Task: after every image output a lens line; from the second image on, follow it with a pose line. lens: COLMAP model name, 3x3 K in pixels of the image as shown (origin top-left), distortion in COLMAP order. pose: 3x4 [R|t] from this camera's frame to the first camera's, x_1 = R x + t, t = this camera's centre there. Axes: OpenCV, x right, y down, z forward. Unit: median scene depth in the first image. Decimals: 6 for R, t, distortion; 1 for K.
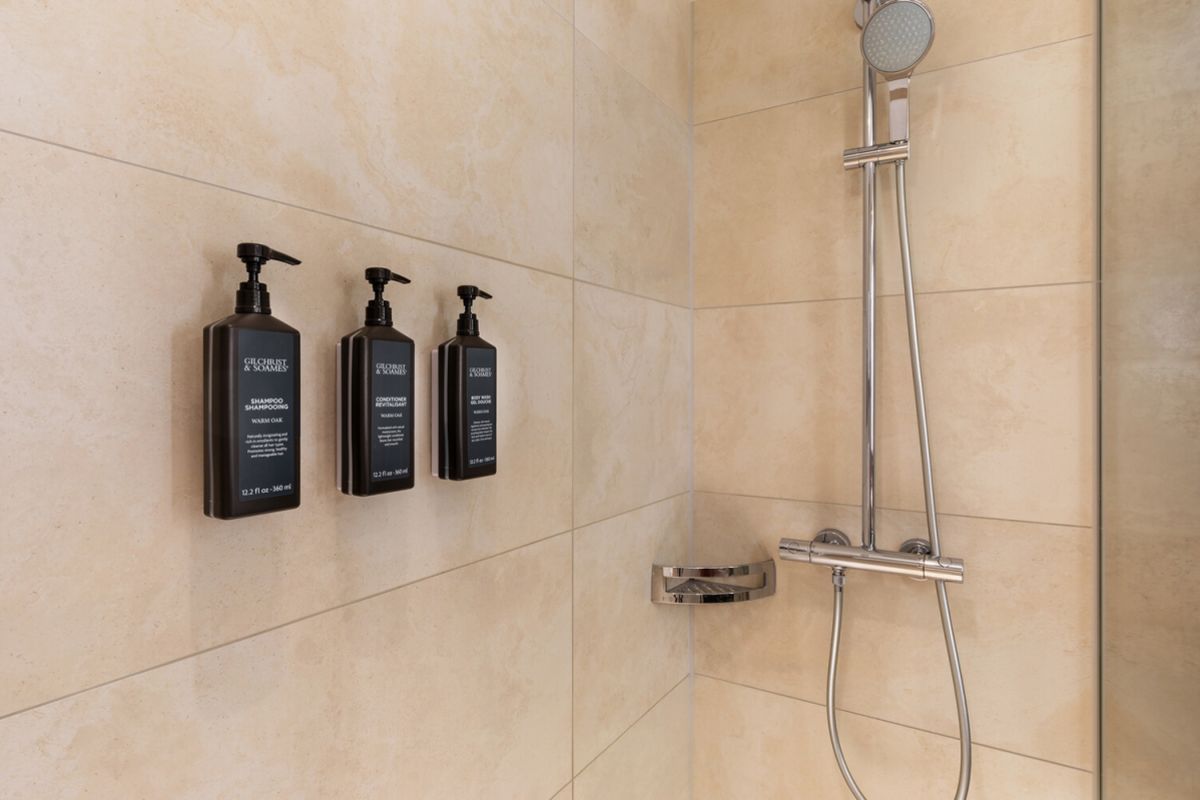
lens RADIAL K [[652.0, 0, 600.2], [0, 652.0, 387.8], [0, 0, 1]] dist [-0.000505, -0.000112]
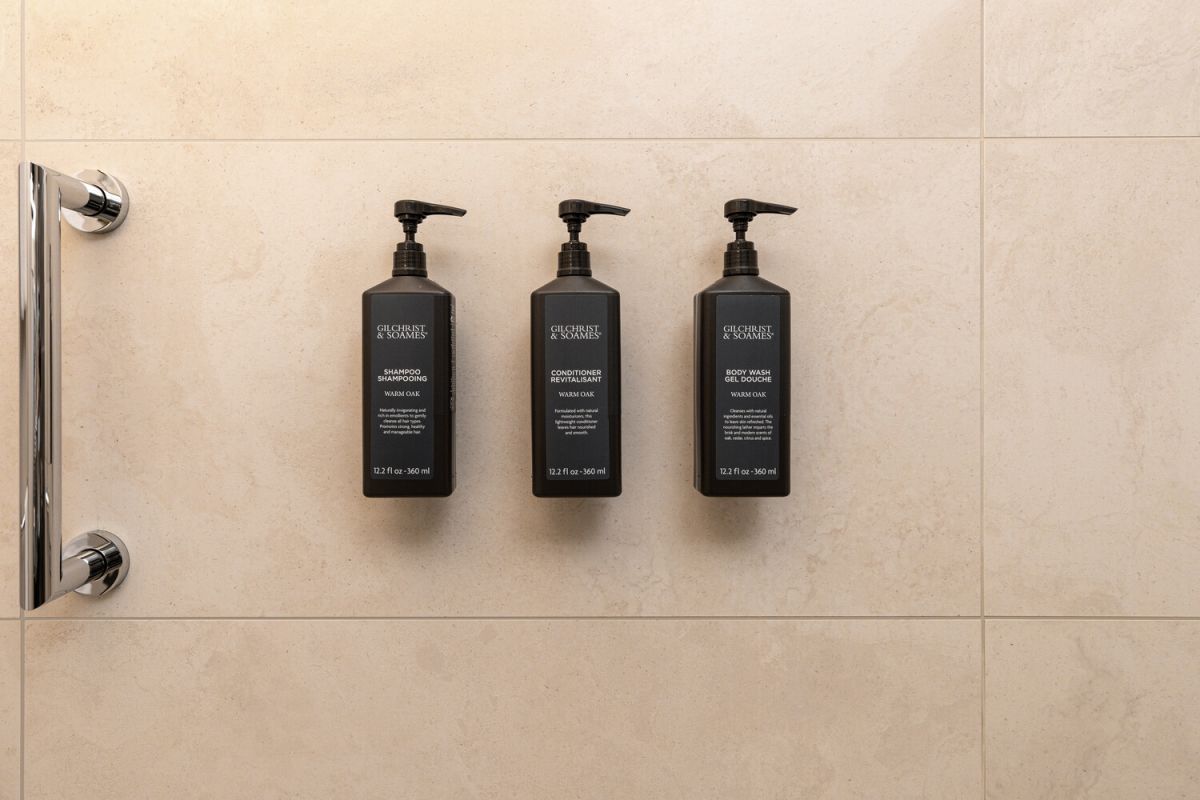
lens RADIAL K [[698.8, 0, 600.0], [0, 698.8, 360.4], [0, 0, 1]] dist [-0.031125, 0.000002]
pose [[0.525054, 0.002133, -0.851066, 0.371856], [0.000154, 0.999997, 0.002601, 0.001775], [0.851069, -0.001497, 0.525052, 0.605853]]
